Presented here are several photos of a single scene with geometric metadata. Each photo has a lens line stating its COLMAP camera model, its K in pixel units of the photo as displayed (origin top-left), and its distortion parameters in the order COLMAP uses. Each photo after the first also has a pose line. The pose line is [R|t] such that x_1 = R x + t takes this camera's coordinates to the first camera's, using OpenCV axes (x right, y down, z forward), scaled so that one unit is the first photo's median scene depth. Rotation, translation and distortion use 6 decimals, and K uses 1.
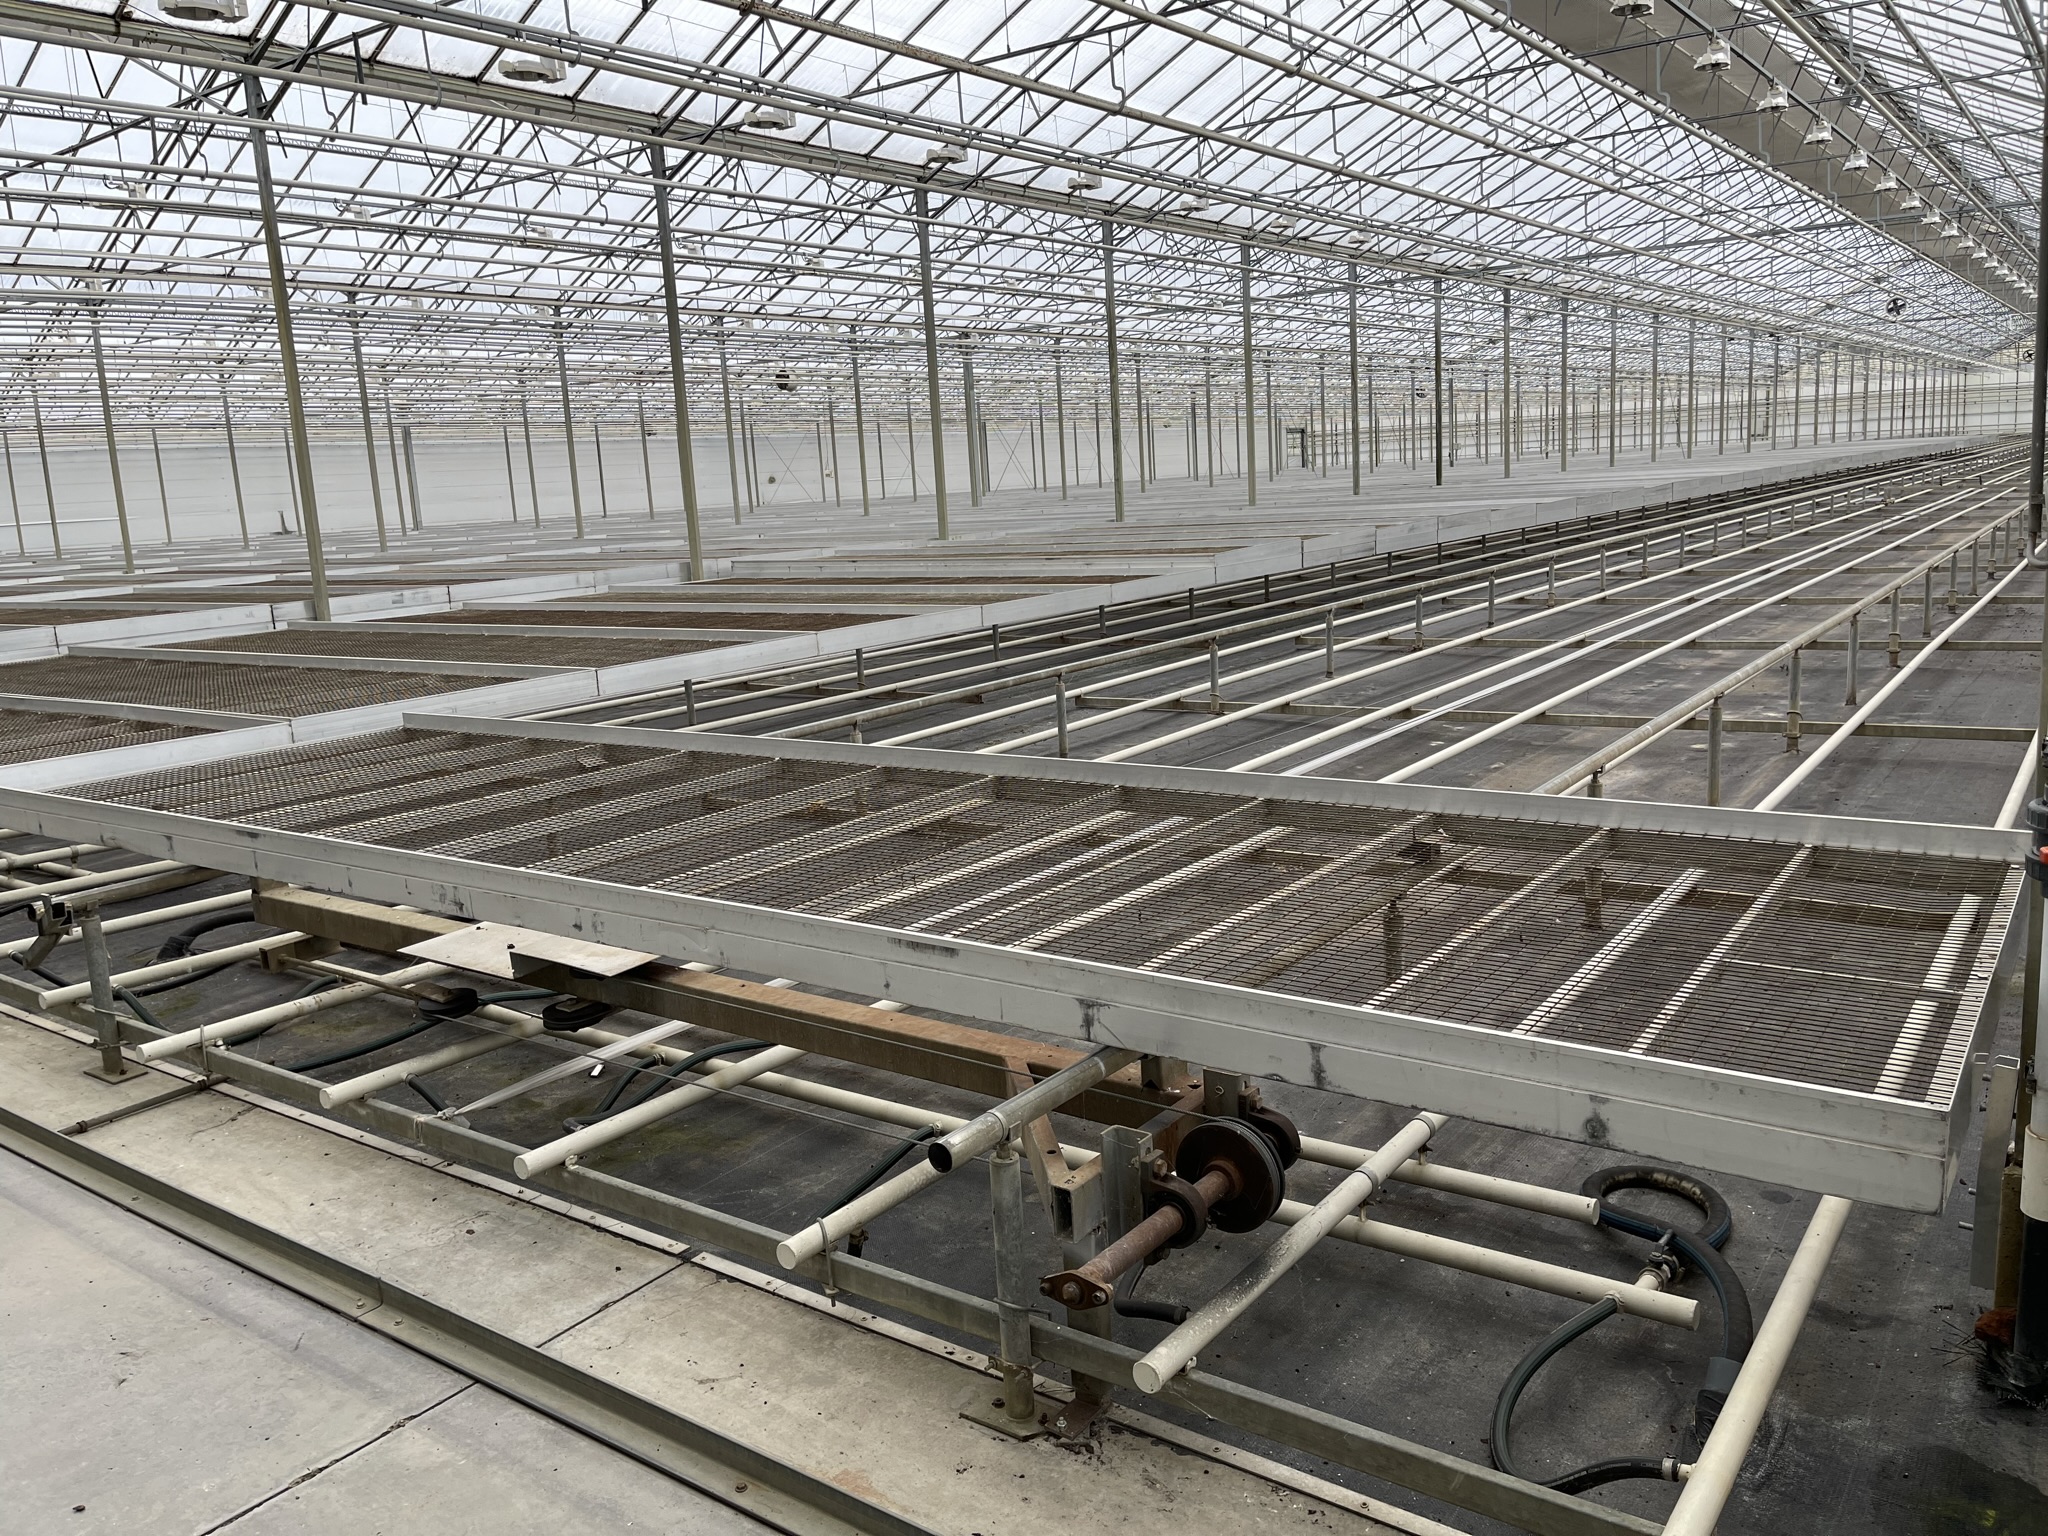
lens RADIAL K [[1560.0, 0, 1038.4], [0, 1560.0, 763.1], [0, 0, 1]] dist [0.057920, -0.087127]
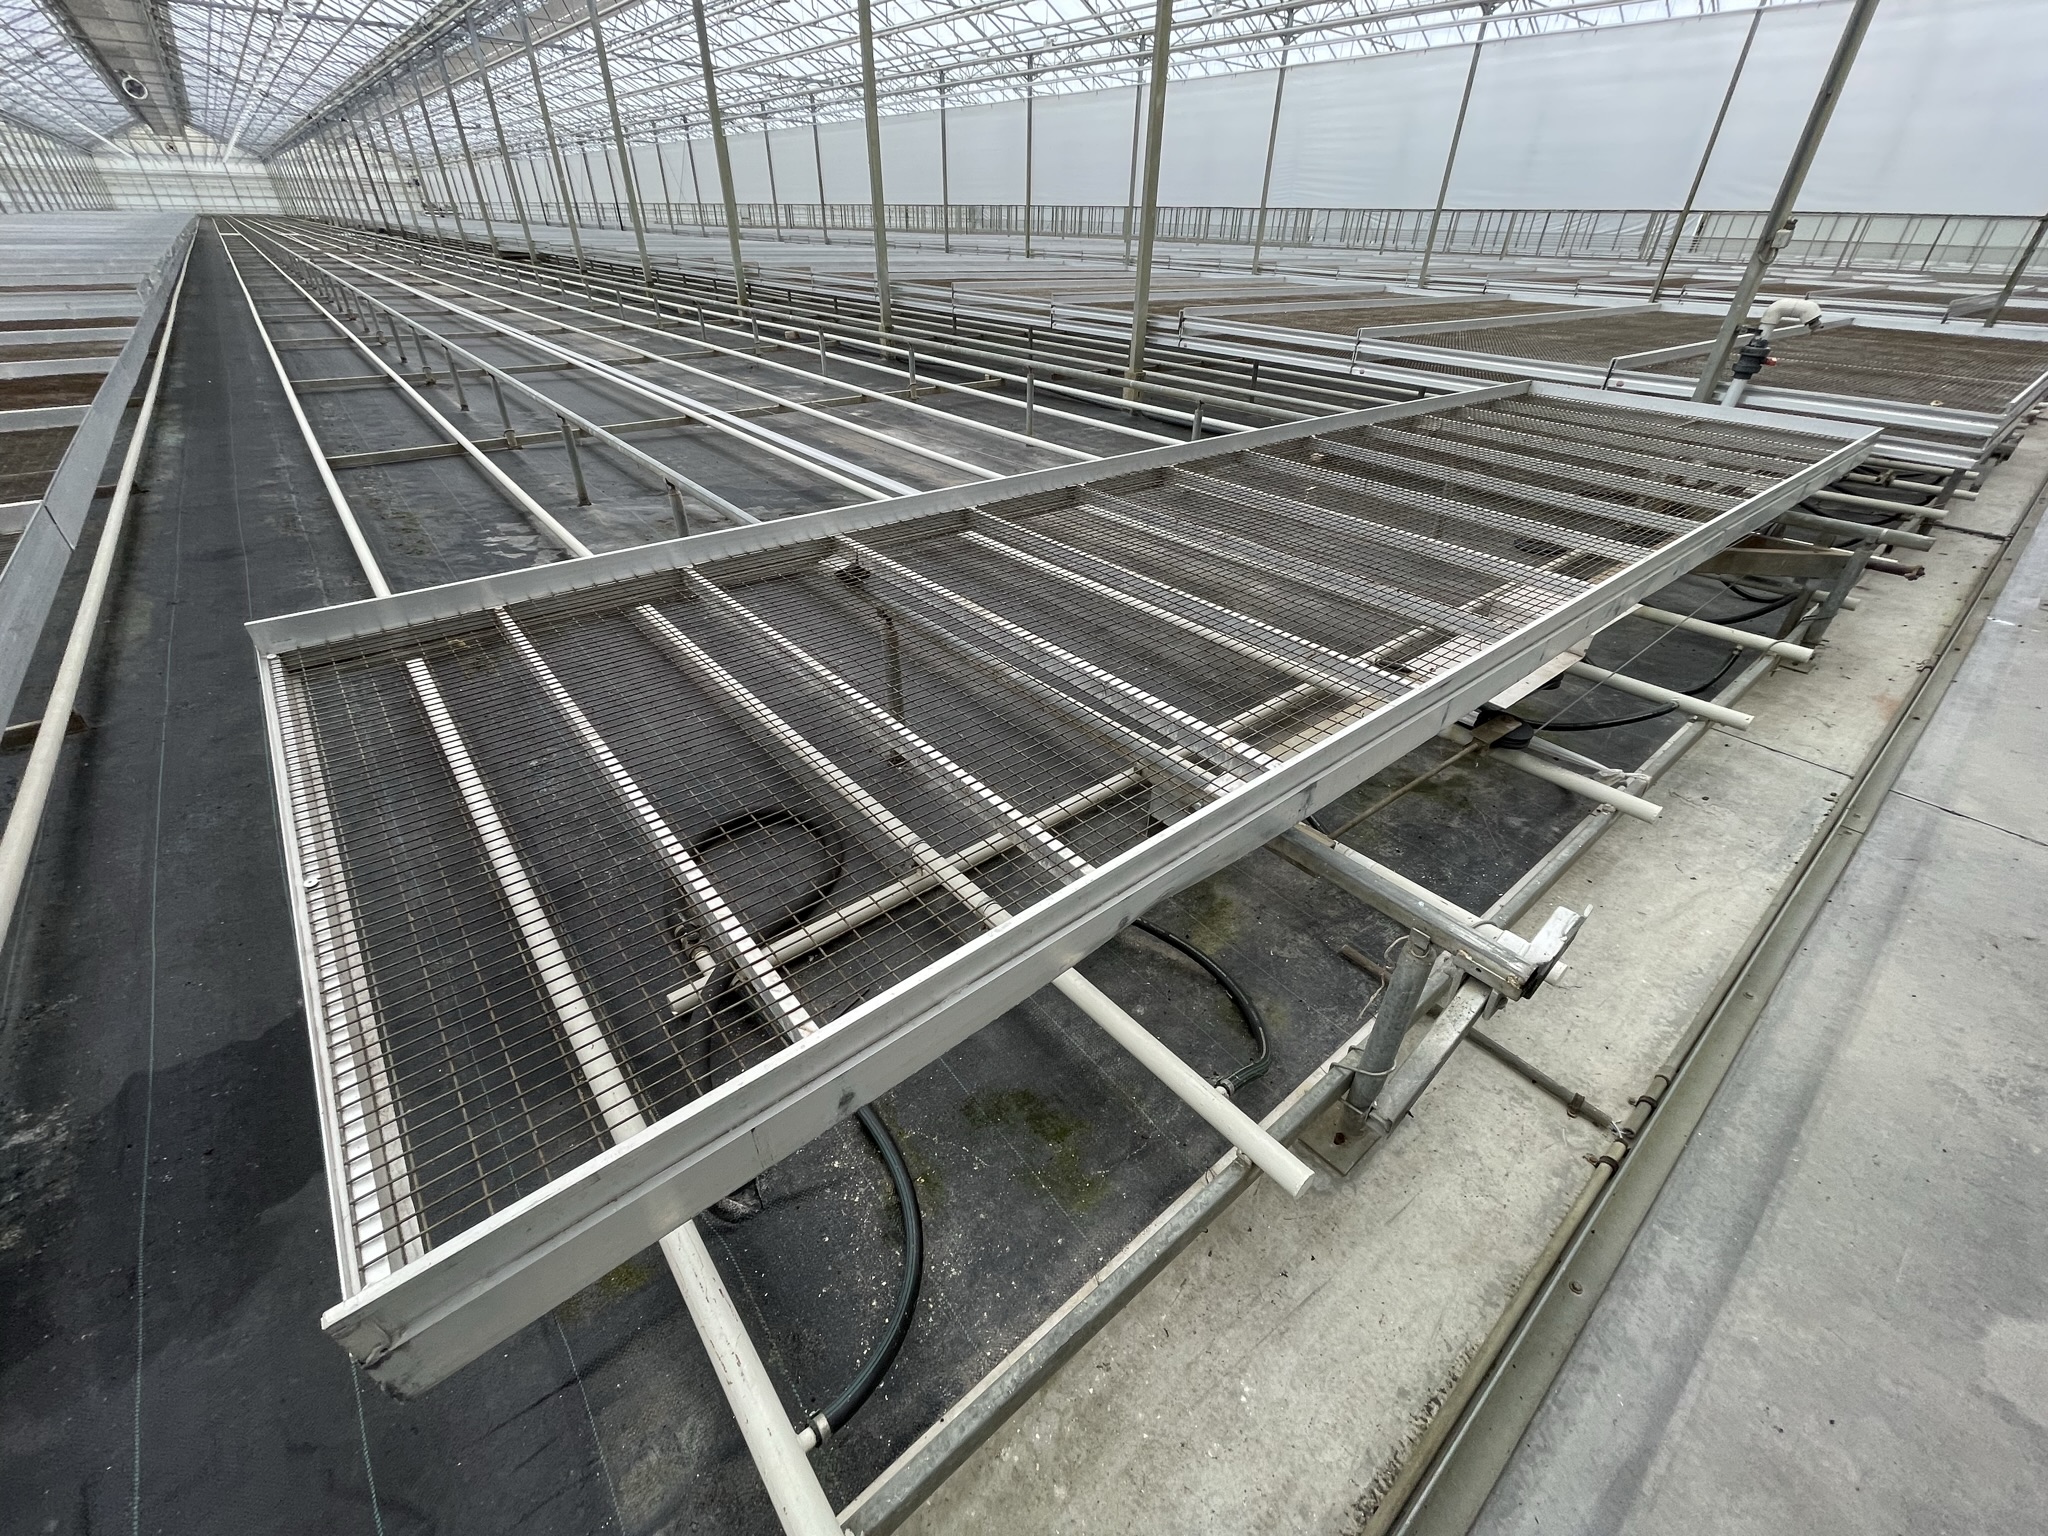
lens RADIAL K [[820.7, 0, 1029.1], [0, 820.7, 767.8], [0, 0, 1]] dist [0.005289, -0.002517]
pose [[0.240816, -0.483624, 0.841496, -0.946545], [0.138873, 0.875260, 0.463287, -0.126719], [-0.960584, 0.005294, 0.277939, 1.173787]]
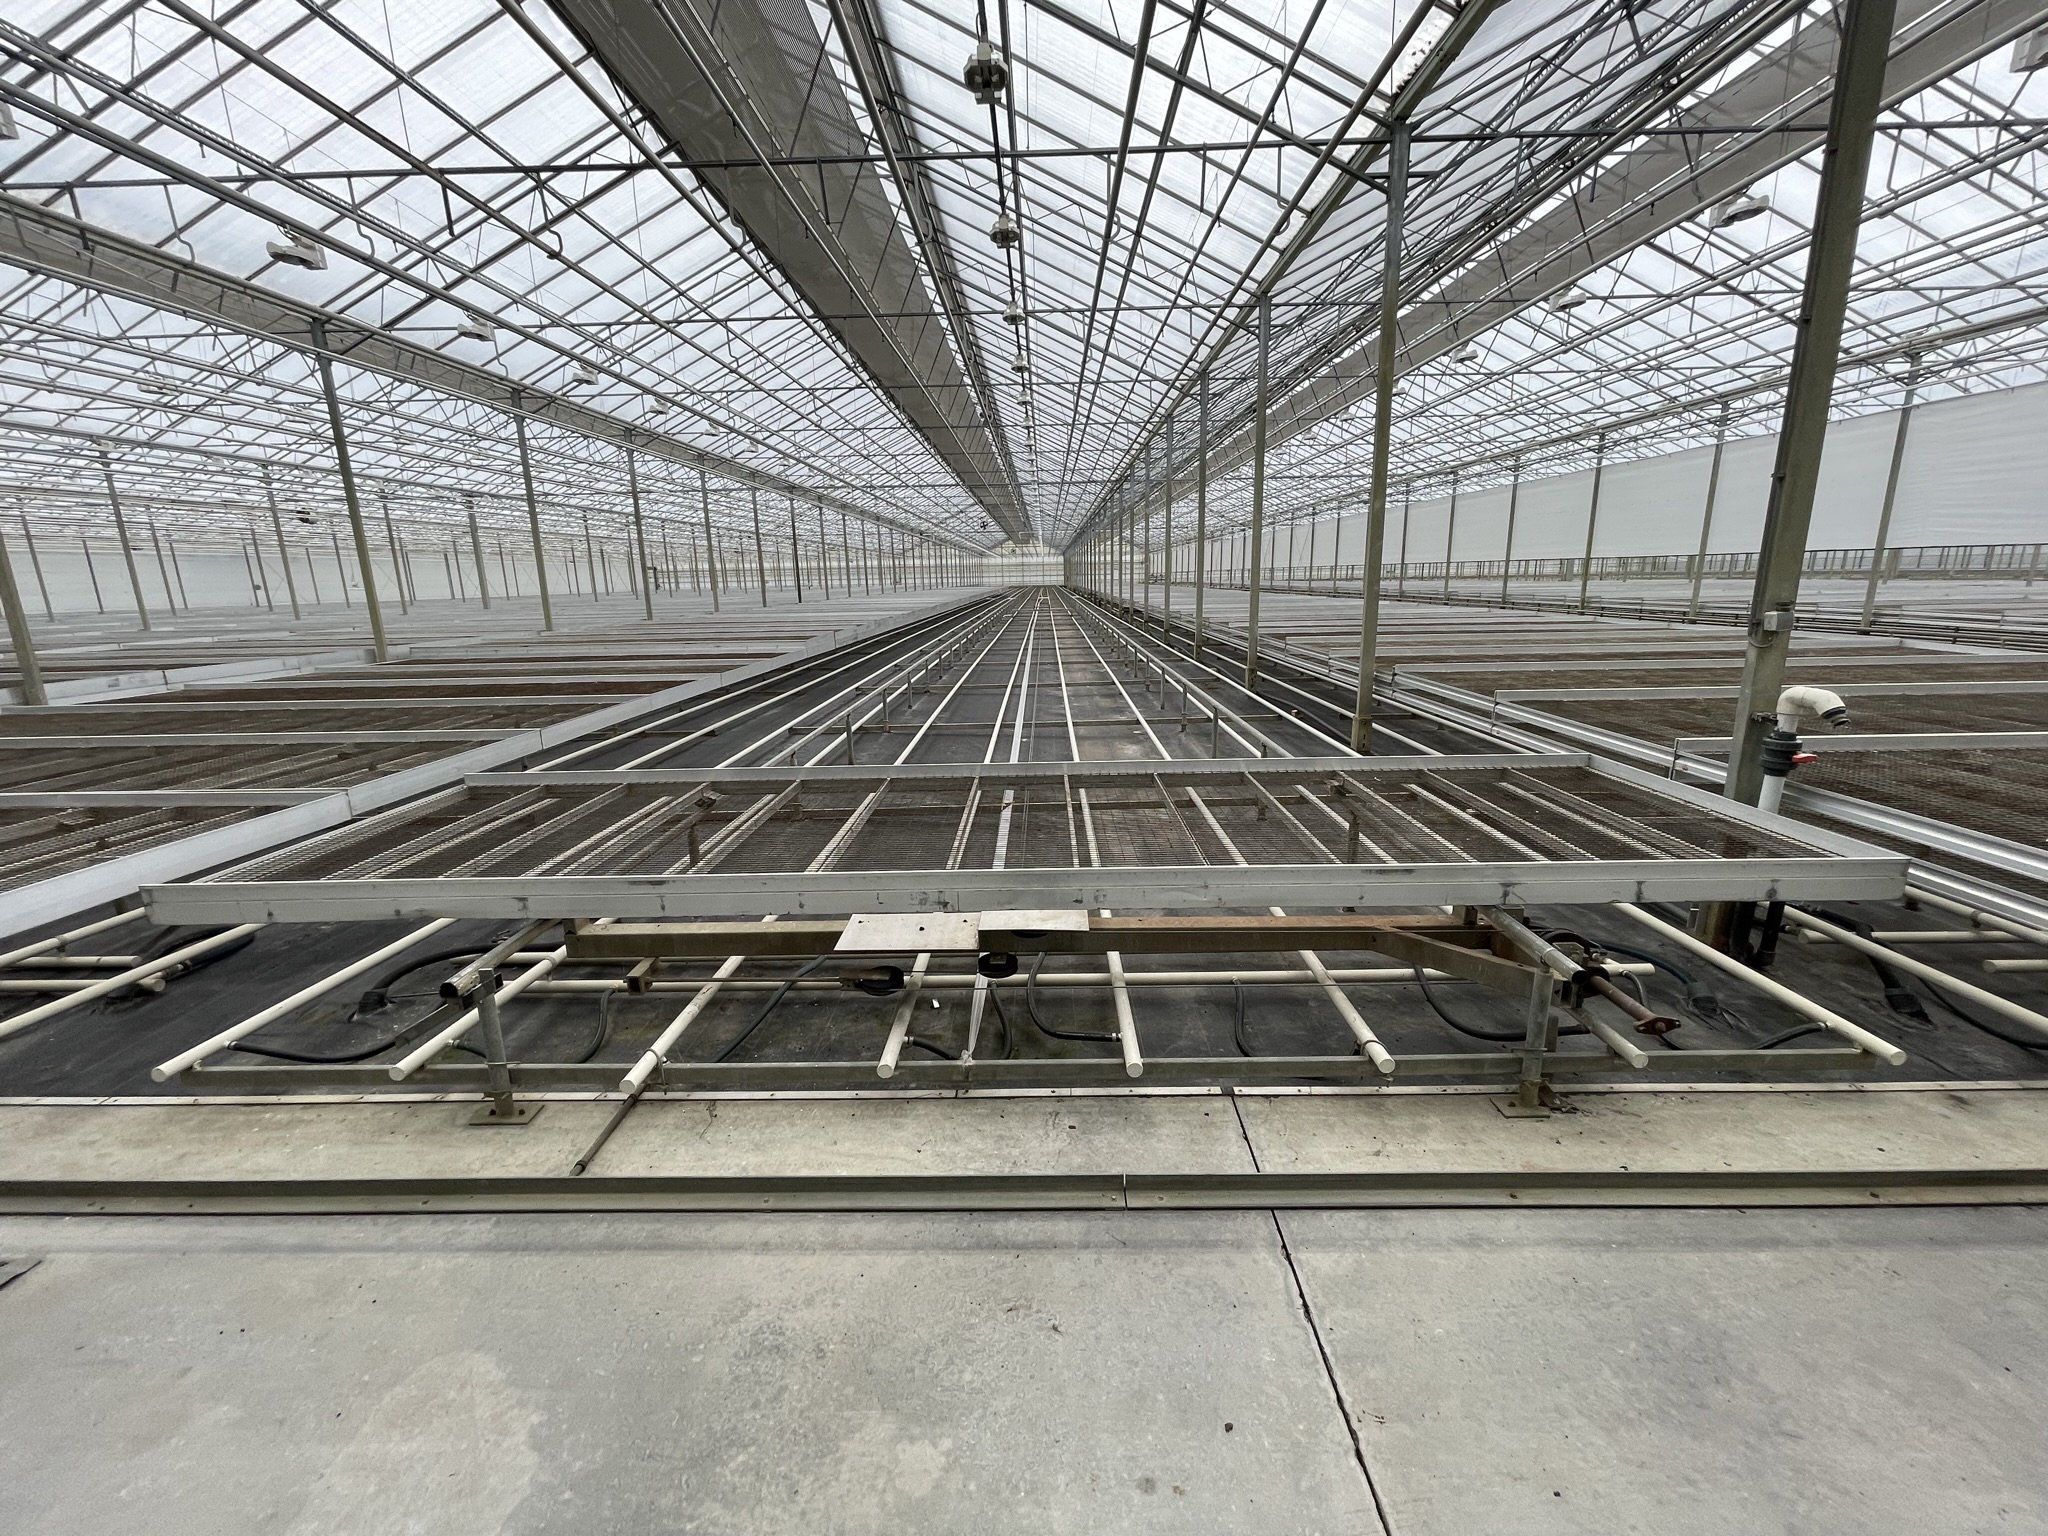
lens RADIAL K [[820.7, 0, 1019.2], [0, 820.7, 771.5], [0, 0, 1]] dist [0.005289, -0.002517]
pose [[0.816172, -0.094787, 0.569982, -0.675706], [0.079460, 0.995493, 0.051767, -0.053781], [-0.572320, 0.003040, 0.820025, 0.354958]]
